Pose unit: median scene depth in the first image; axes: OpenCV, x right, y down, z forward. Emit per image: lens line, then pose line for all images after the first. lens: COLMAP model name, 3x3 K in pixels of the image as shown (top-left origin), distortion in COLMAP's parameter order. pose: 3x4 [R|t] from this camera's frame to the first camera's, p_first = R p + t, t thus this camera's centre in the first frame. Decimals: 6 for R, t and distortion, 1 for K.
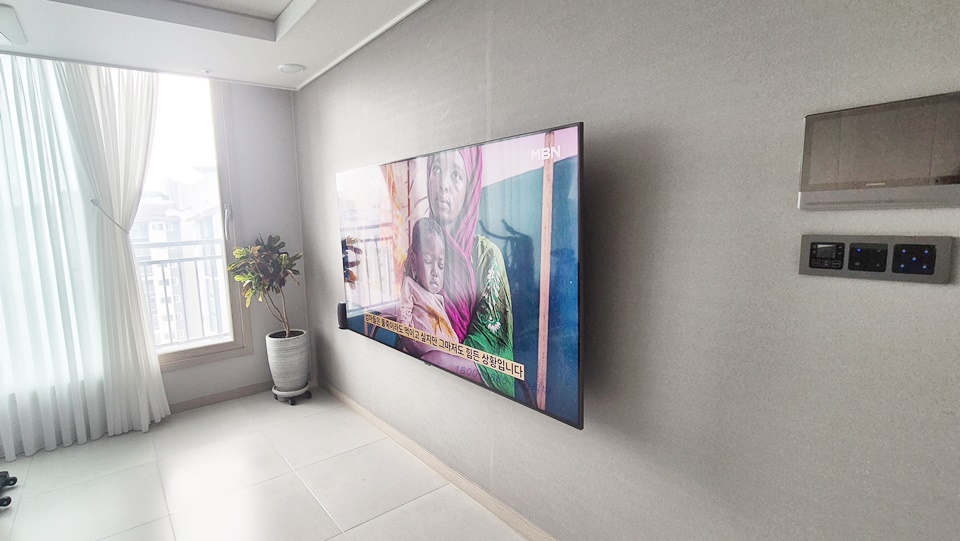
lens RADIAL K [[450.5, 0, 407.1], [0, 450.5, 283.5], [0, 0, 1]] dist [0.001148, 0.000139]
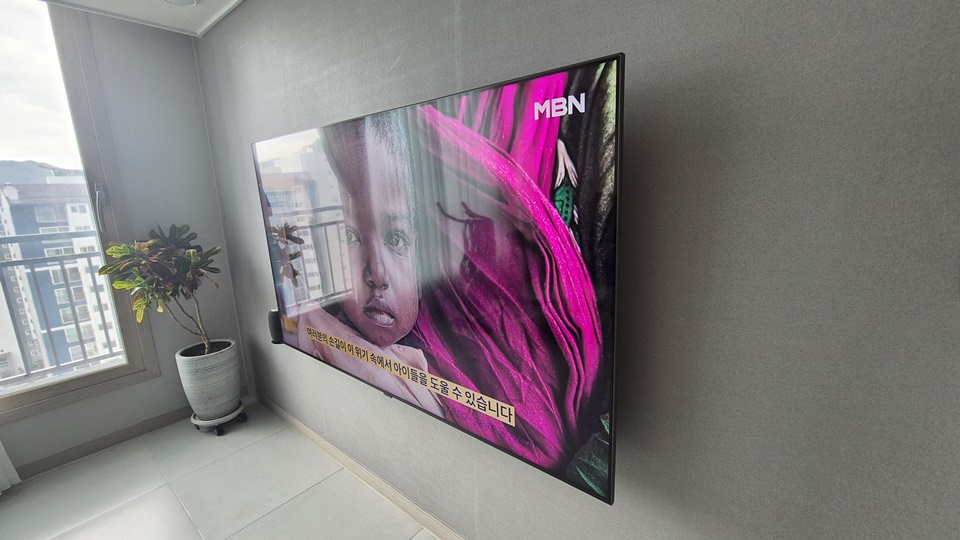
lens RADIAL K [[407.2, 0, 480.0], [0, 407.2, 270.0], [0, 0, 1]] dist [0.001062, 0.000125]
pose [[0.962016, -0.049735, 0.268426, 0.012510], [0.041845, 0.998510, 0.035039, -0.032420], [-0.269768, -0.022476, 0.962663, 0.185269]]
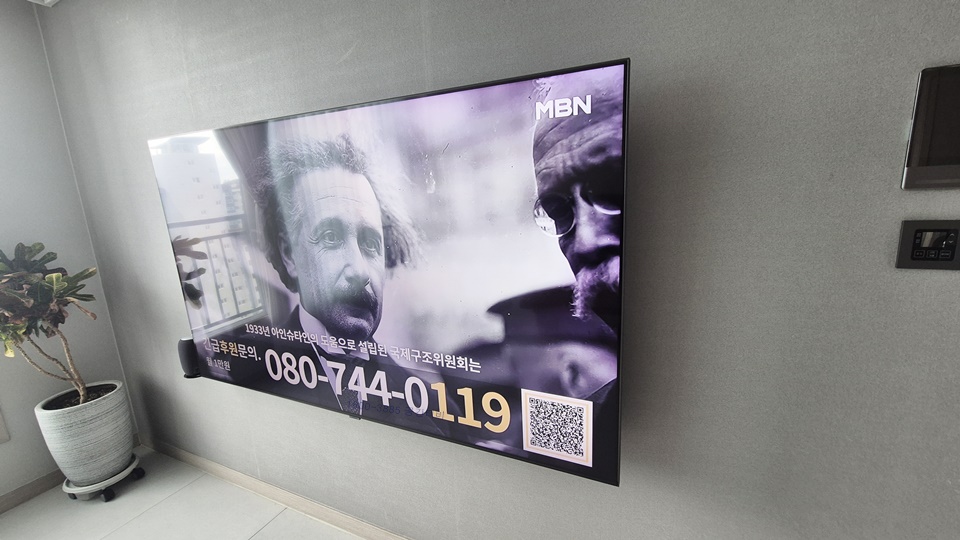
lens RADIAL K [[404.3, 0, 493.2], [0, 404.3, 272.2], [0, 0, 1]] dist [0.000661, -0.000118]
pose [[0.855472, -0.107402, 0.506589, -0.040990], [0.095627, 0.994196, 0.049294, -0.035463], [-0.508943, 0.006274, 0.860778, 0.217430]]
